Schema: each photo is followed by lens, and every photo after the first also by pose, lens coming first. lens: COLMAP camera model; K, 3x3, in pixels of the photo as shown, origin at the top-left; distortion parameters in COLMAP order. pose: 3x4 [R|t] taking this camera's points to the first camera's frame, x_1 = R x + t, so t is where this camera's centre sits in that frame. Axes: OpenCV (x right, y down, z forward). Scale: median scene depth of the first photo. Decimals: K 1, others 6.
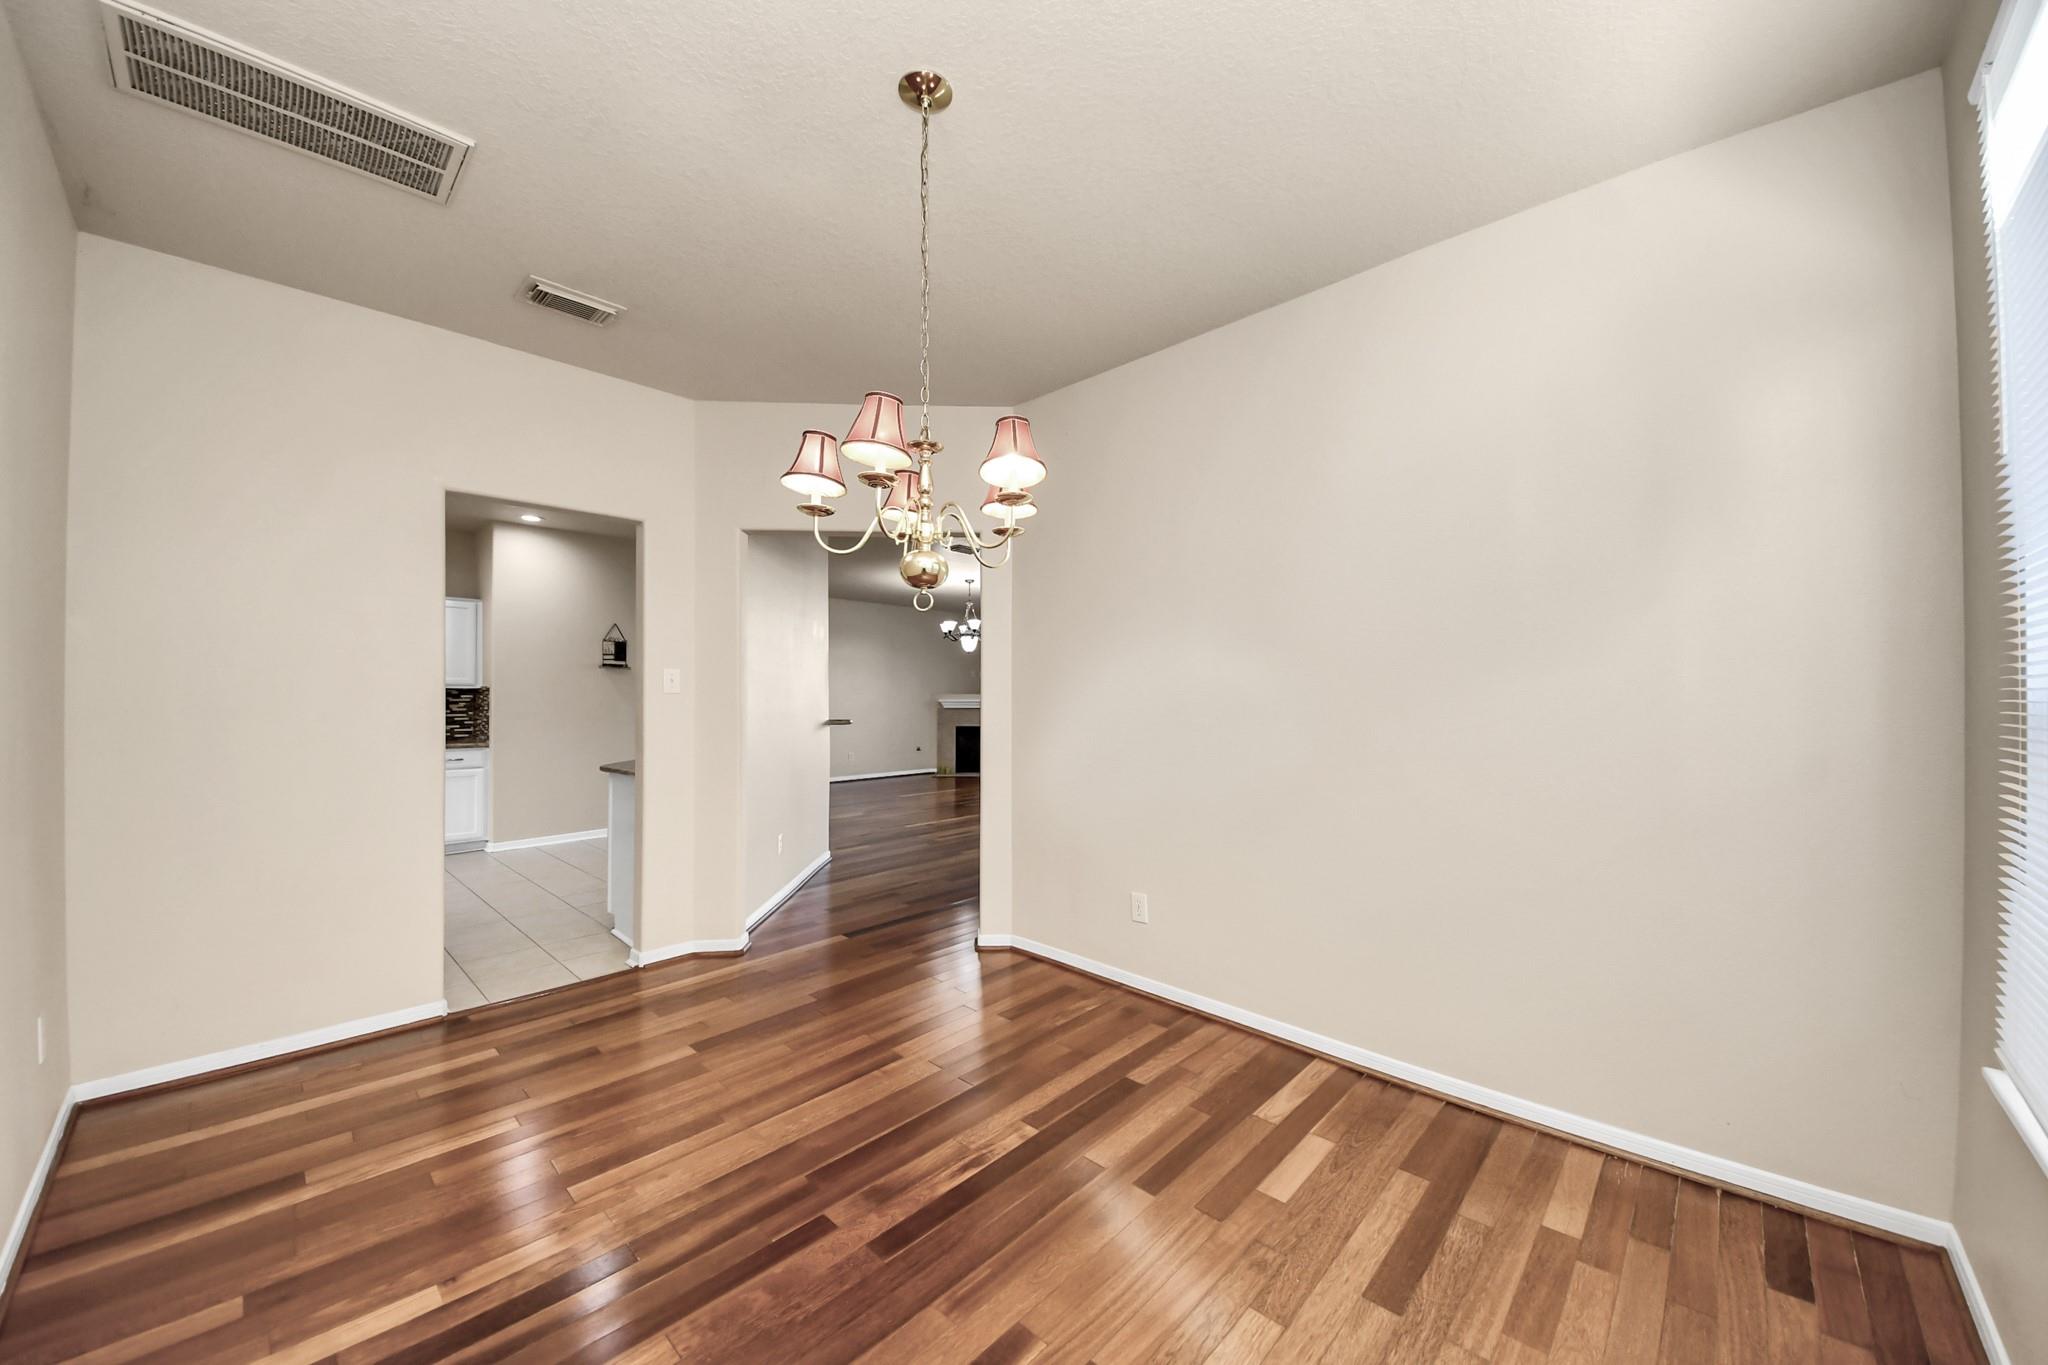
lens RADIAL K [[749.1, 0, 1029.1], [0, 749.1, 686.2], [0, 0, 1]] dist [0.000707, -0.003751]
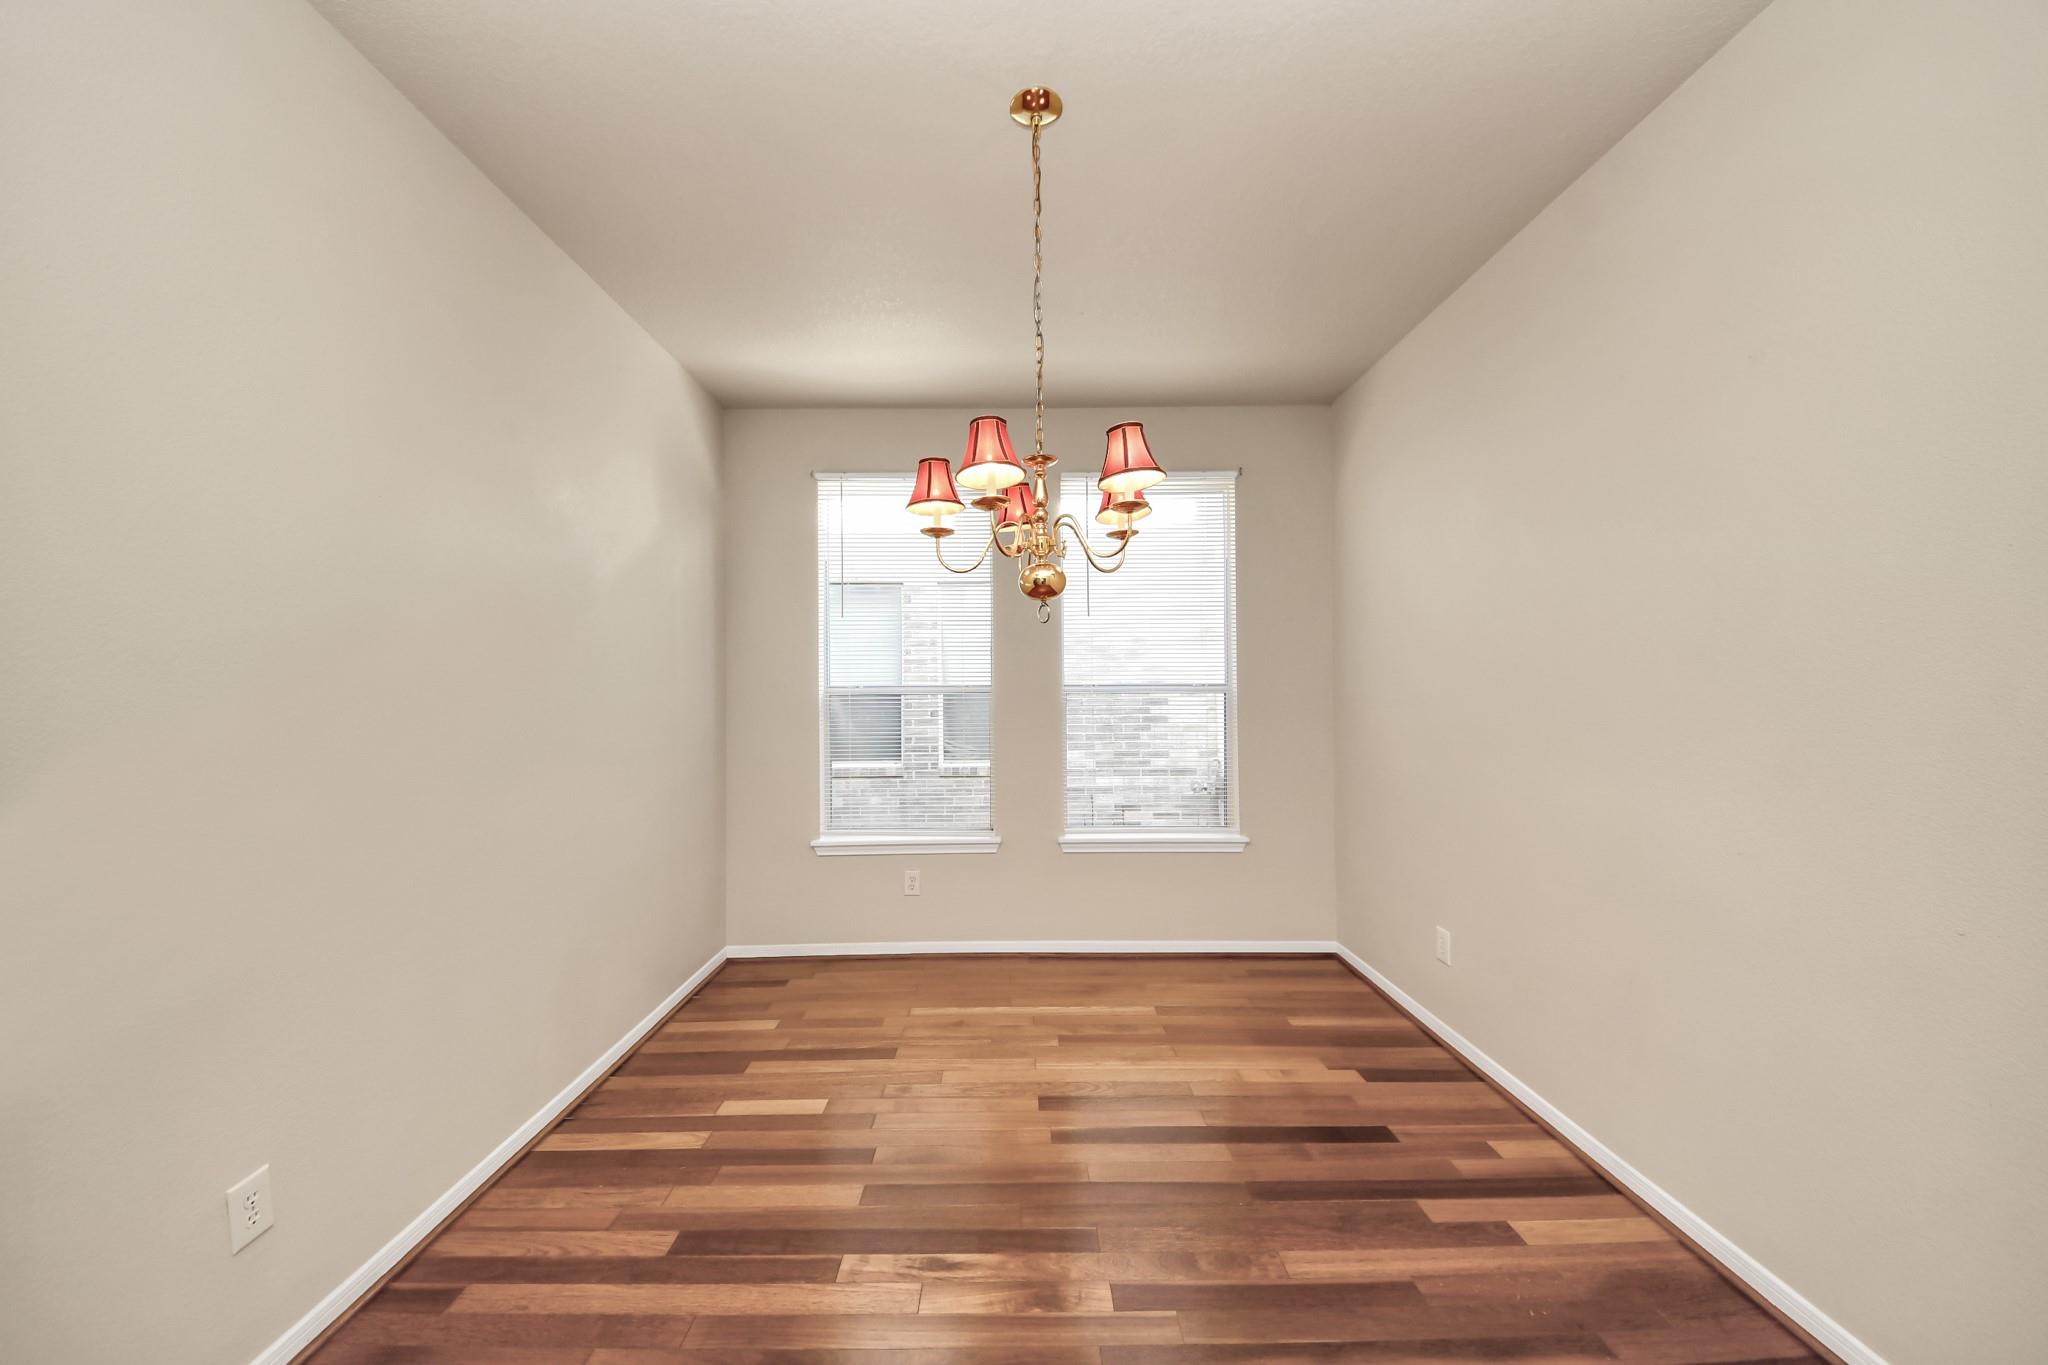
lens RADIAL K [[749.1, 0, 1029.1], [0, 749.1, 686.2], [0, 0, 1]] dist [0.000707, -0.003751]
pose [[-0.712267, 0.011304, 0.701818, -0.780948], [0.000260, 0.999874, -0.015842, 0.001333], [-0.701909, -0.011101, -0.712180, 1.616385]]
